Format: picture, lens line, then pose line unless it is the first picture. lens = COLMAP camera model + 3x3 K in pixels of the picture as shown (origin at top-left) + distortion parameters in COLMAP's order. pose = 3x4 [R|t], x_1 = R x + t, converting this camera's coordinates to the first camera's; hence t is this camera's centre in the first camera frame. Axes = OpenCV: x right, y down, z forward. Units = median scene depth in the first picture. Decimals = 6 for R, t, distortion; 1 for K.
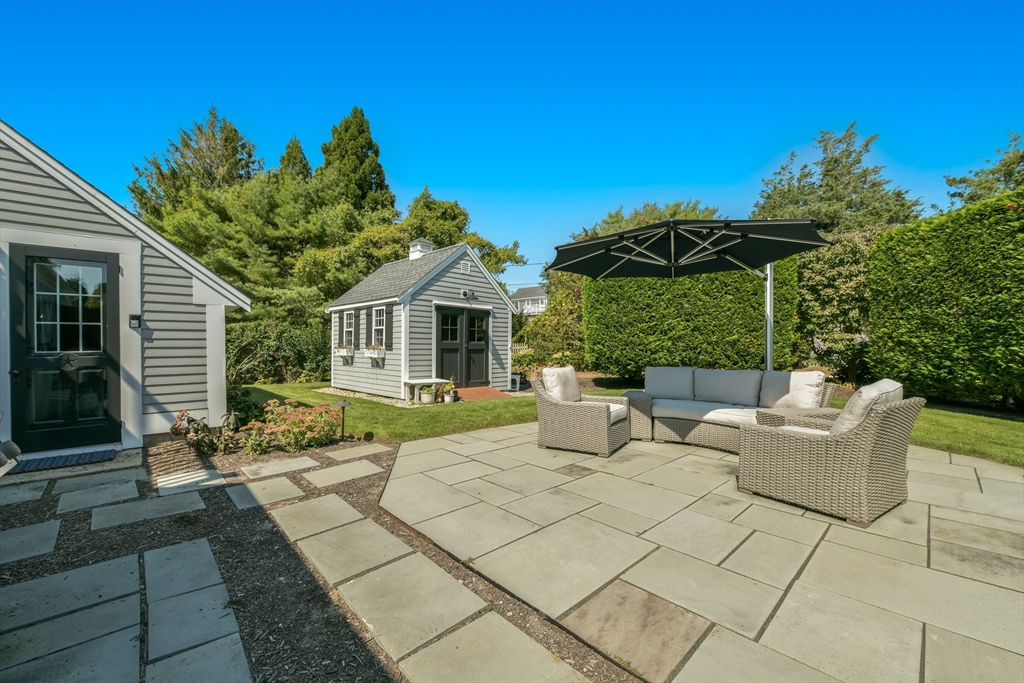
lens RADIAL K [[405.1, 0, 512.3], [0, 405.1, 353.9], [0, 0, 1]] dist [-0.000764, -0.000051]
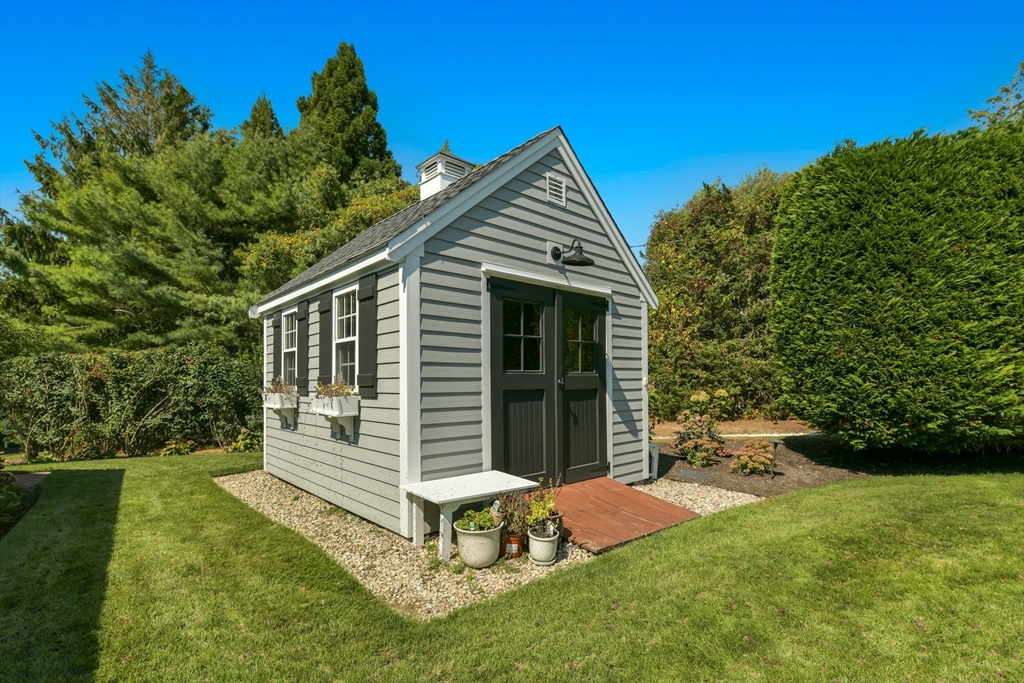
lens RADIAL K [[478.4, 0, 513.4], [0, 478.4, 382.0], [0, 0, 1]] dist [0.001188, 0.000195]
pose [[0.997826, -0.015811, -0.063981, -0.116962], [0.014796, 0.999758, -0.016304, -0.011611], [0.064223, 0.015322, 0.997818, 0.467865]]
